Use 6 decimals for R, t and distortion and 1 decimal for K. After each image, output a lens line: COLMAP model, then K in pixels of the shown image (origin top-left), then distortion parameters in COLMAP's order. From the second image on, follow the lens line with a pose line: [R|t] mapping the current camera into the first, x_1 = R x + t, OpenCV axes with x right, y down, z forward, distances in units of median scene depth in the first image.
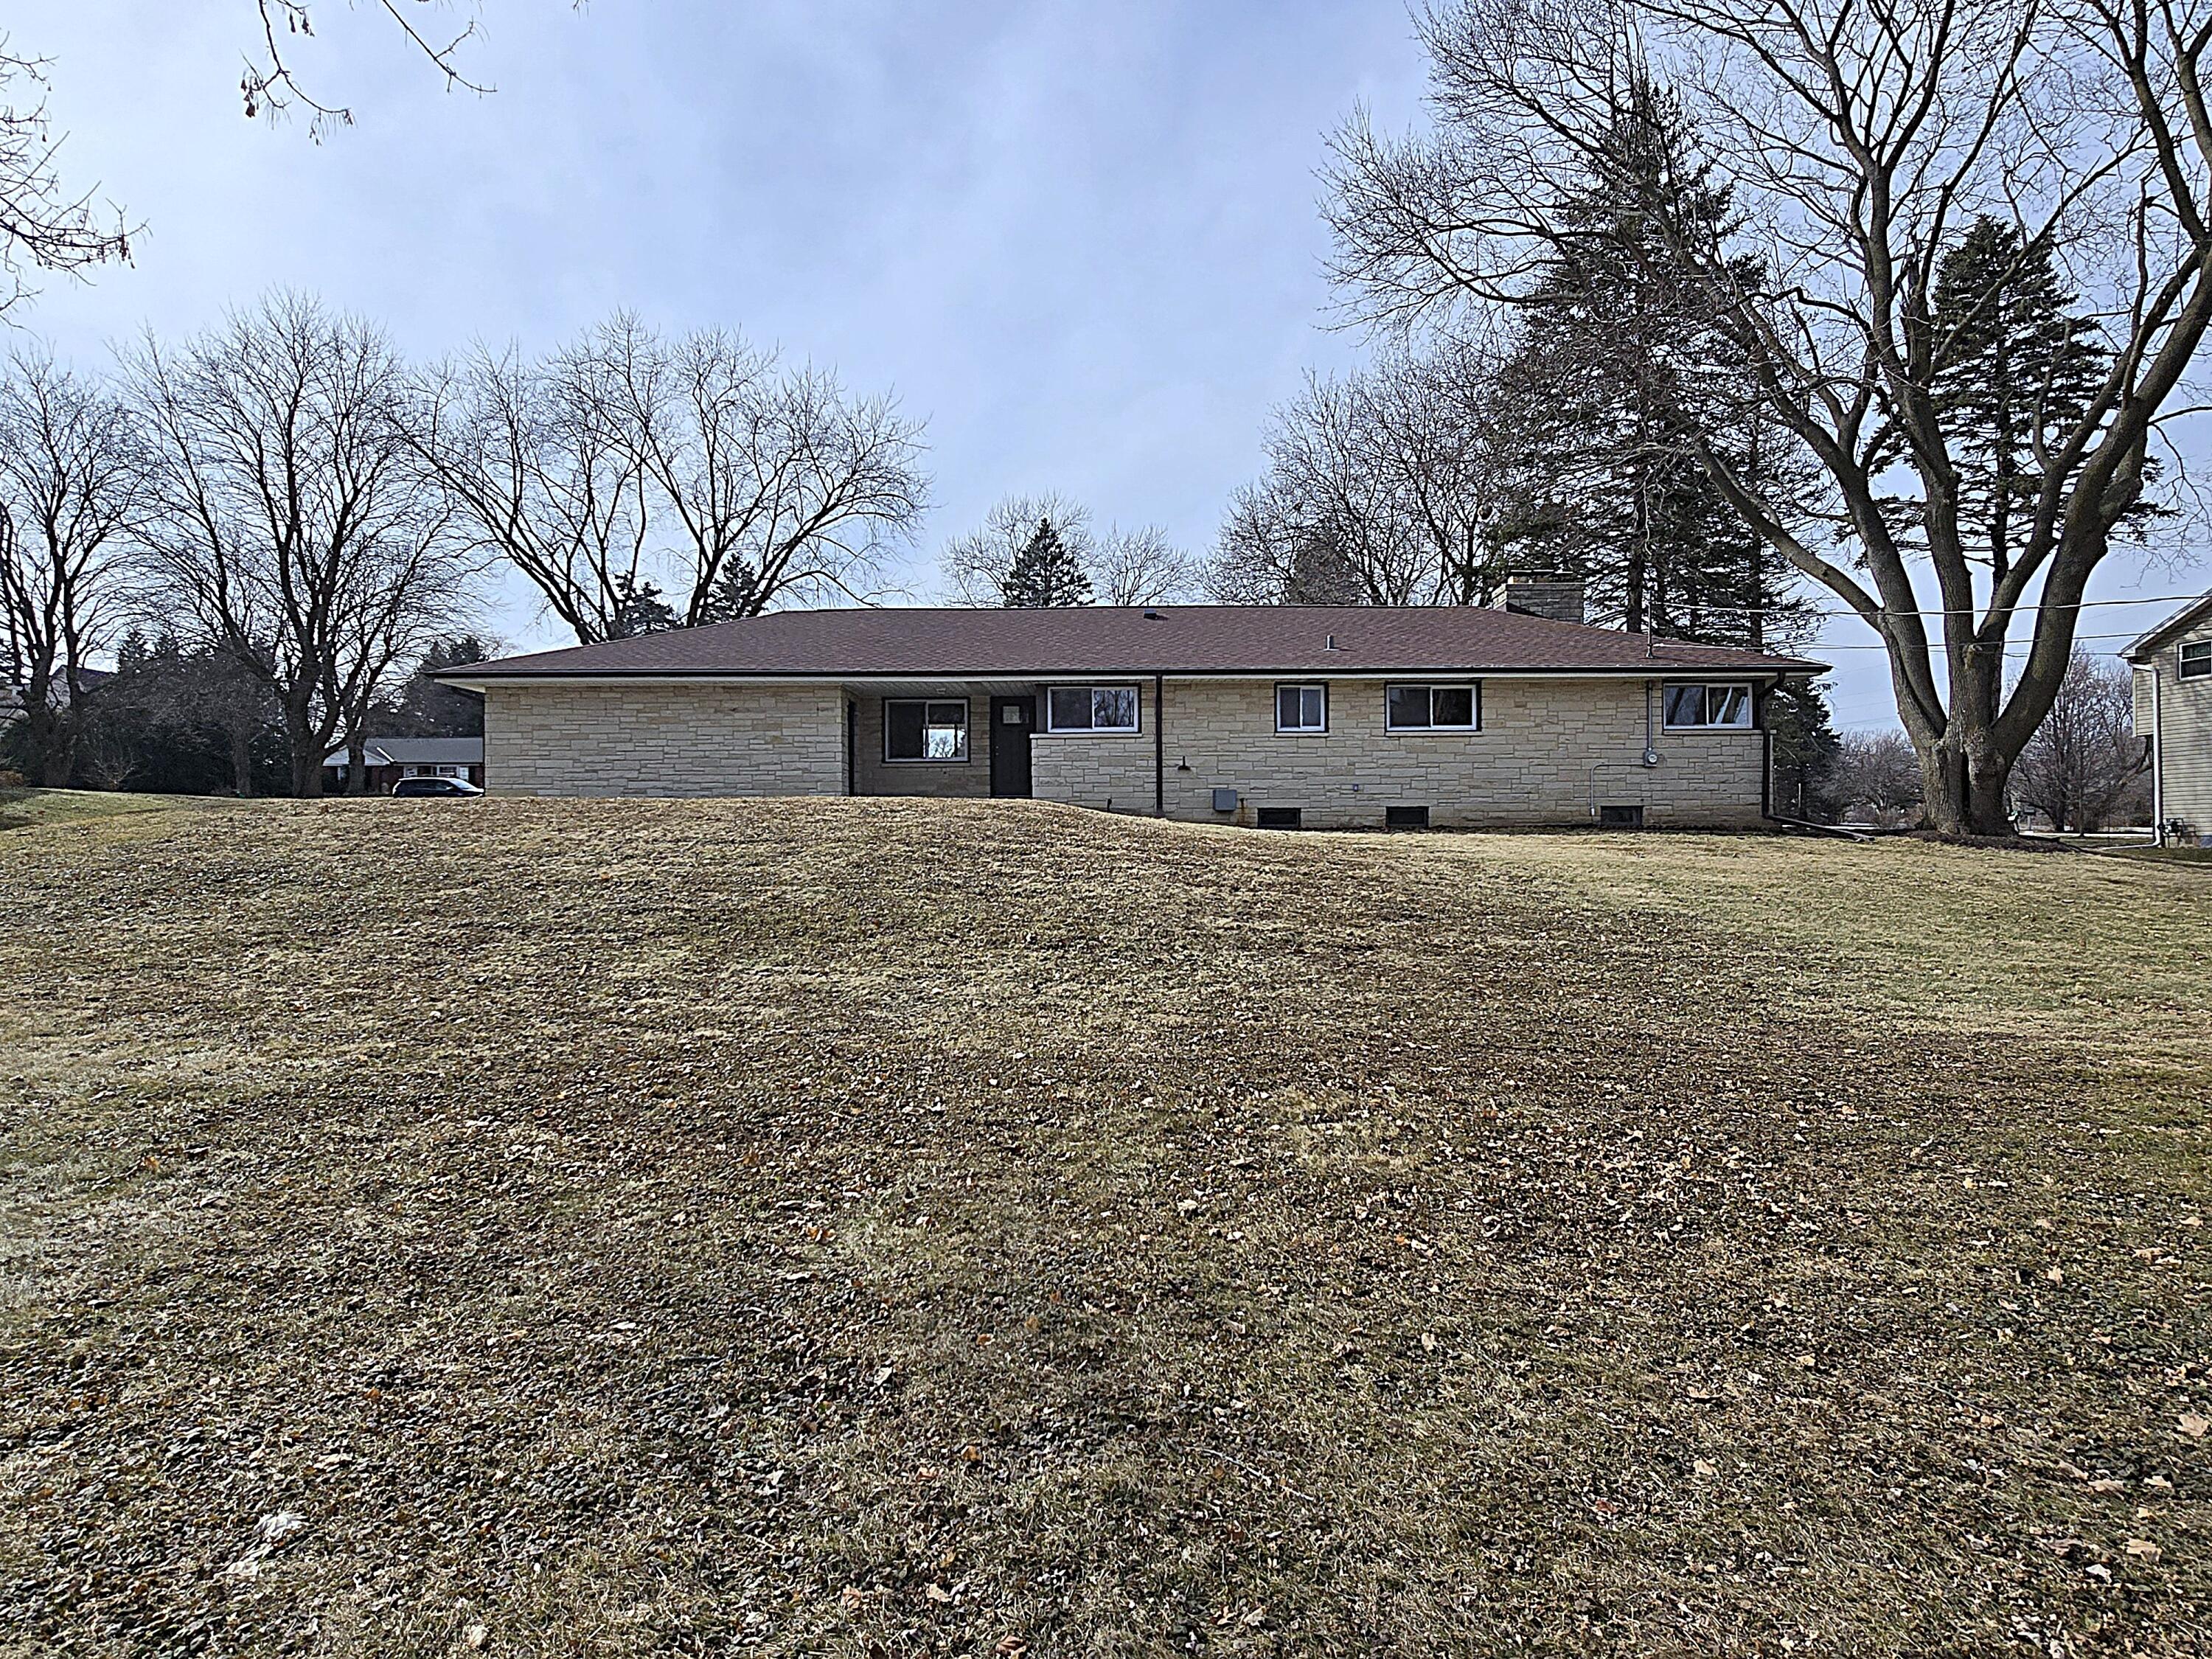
lens RADIAL K [[1018.8, 0, 1091.4], [0, 1018.8, 813.9], [0, 0, 1]] dist [-0.001776, 0.001509]
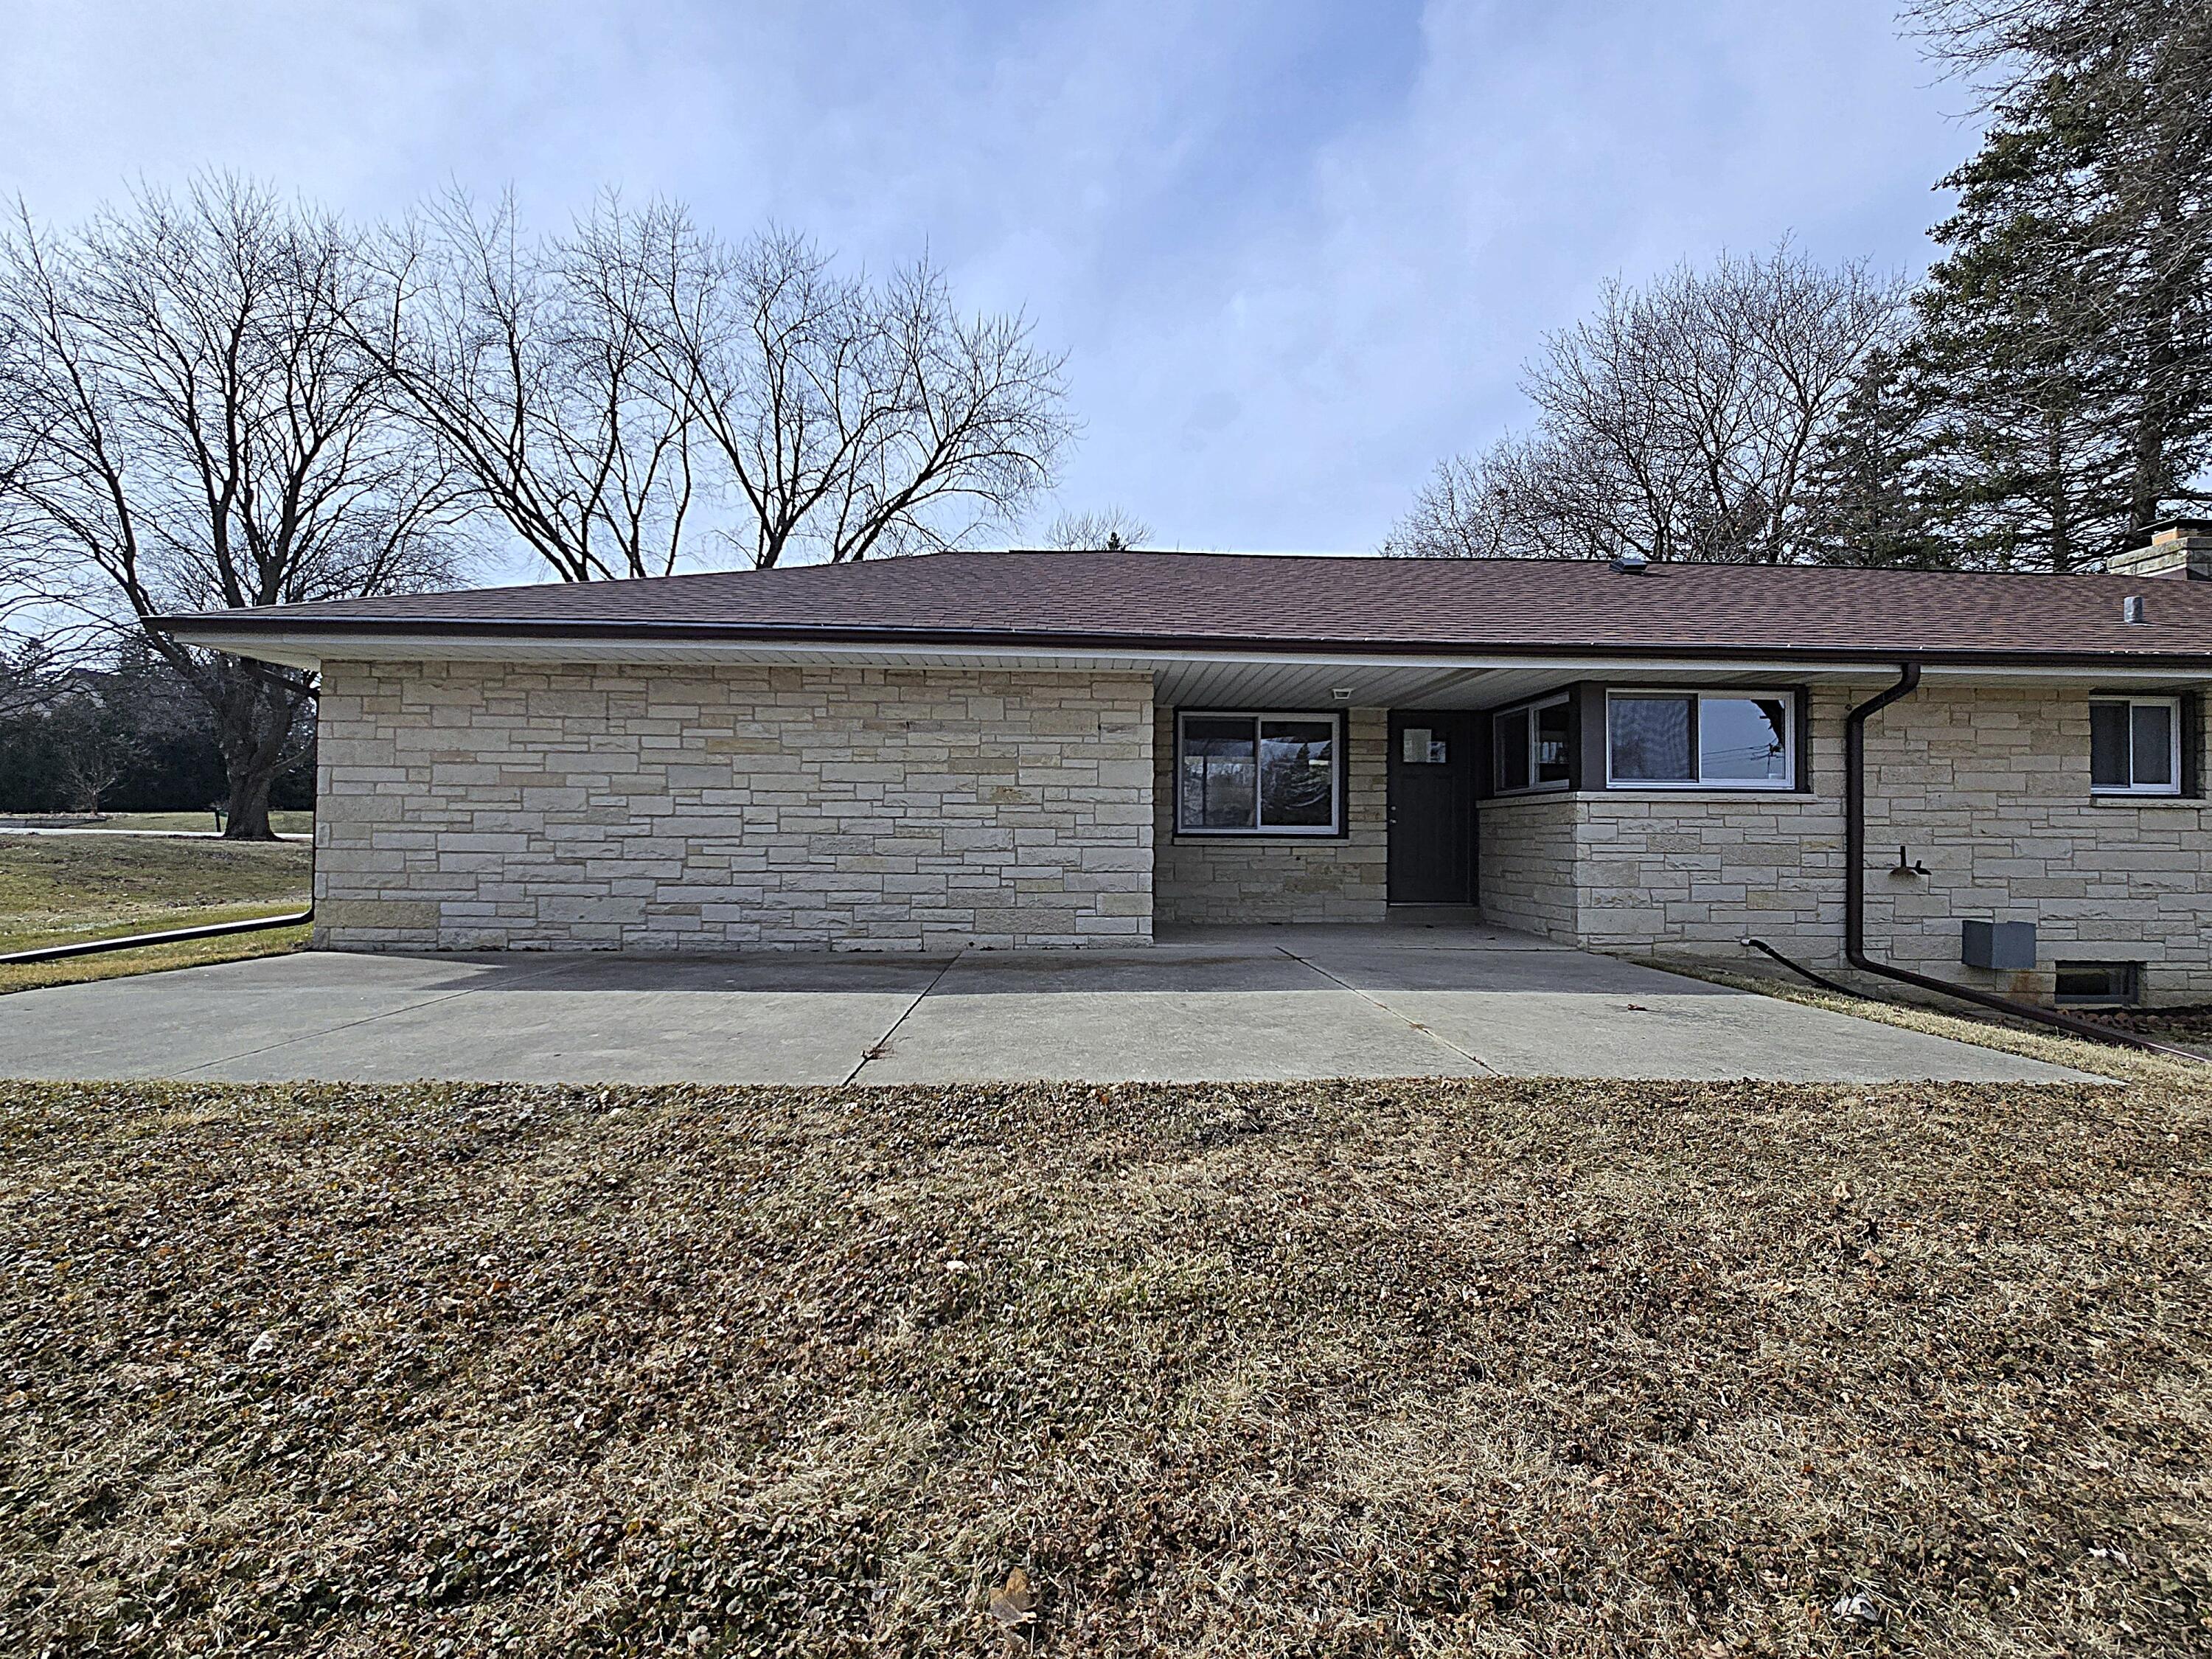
lens RADIAL K [[903.7, 0, 1115.8], [0, 903.7, 815.7], [0, 0, 1]] dist [-0.004744, 0.001674]
pose [[0.999117, 0.015297, 0.039142, -0.159173], [-0.014822, 0.999813, -0.012408, -0.034447], [-0.039324, 0.011817, 0.999157, 0.351527]]
